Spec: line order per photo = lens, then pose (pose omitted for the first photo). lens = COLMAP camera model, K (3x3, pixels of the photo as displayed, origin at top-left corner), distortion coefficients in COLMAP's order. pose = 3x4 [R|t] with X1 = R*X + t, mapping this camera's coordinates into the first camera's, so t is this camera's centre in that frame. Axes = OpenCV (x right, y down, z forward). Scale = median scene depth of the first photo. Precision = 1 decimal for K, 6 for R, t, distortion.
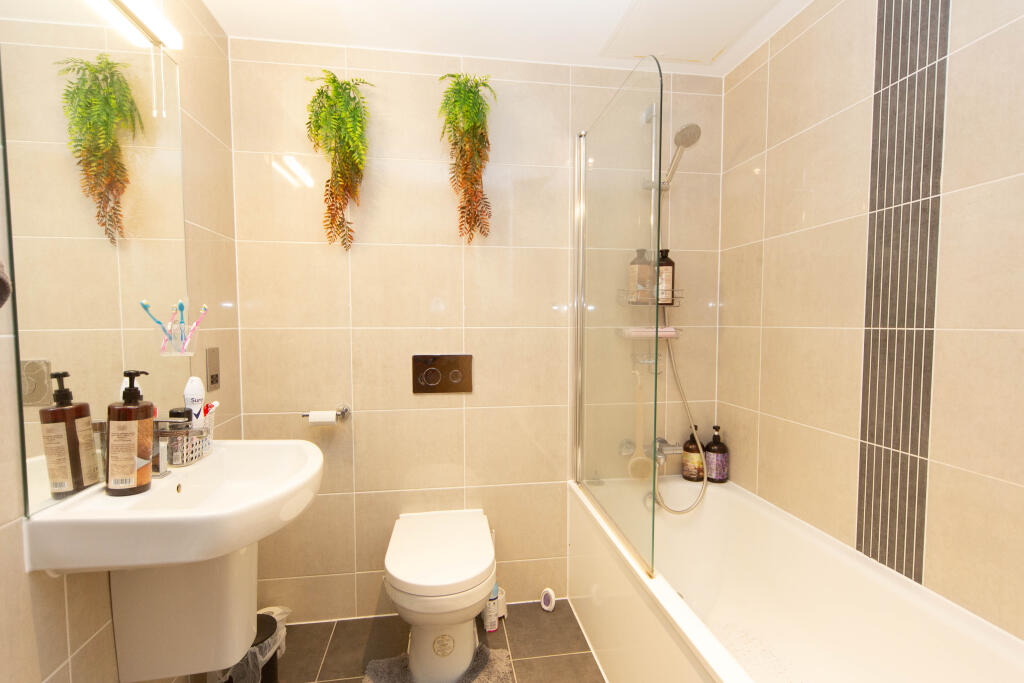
lens RADIAL K [[449.3, 0, 509.5], [0, 449.3, 345.6], [0, 0, 1]] dist [-0.002789, -0.000089]
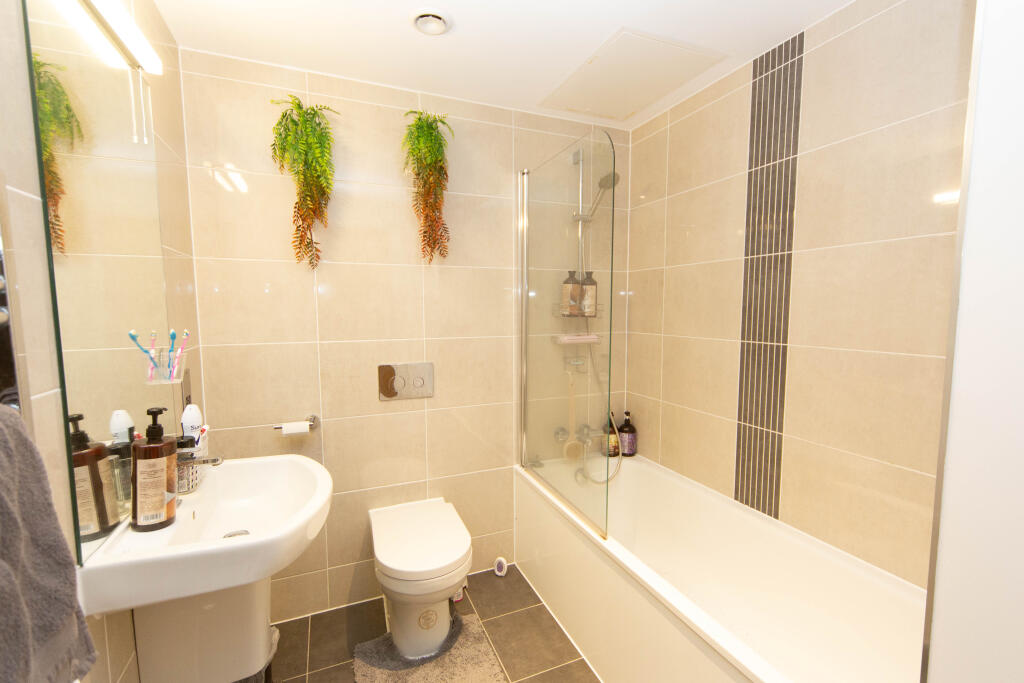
lens RADIAL K [[418.6, 0, 502.6], [0, 418.6, 343.0], [0, 0, 1]] dist [-0.001486, -0.000601]
pose [[0.972179, -0.022692, 0.233139, -0.183559], [0.015521, 0.999350, 0.032550, -0.071151], [-0.233726, -0.028026, 0.971899, -0.067891]]
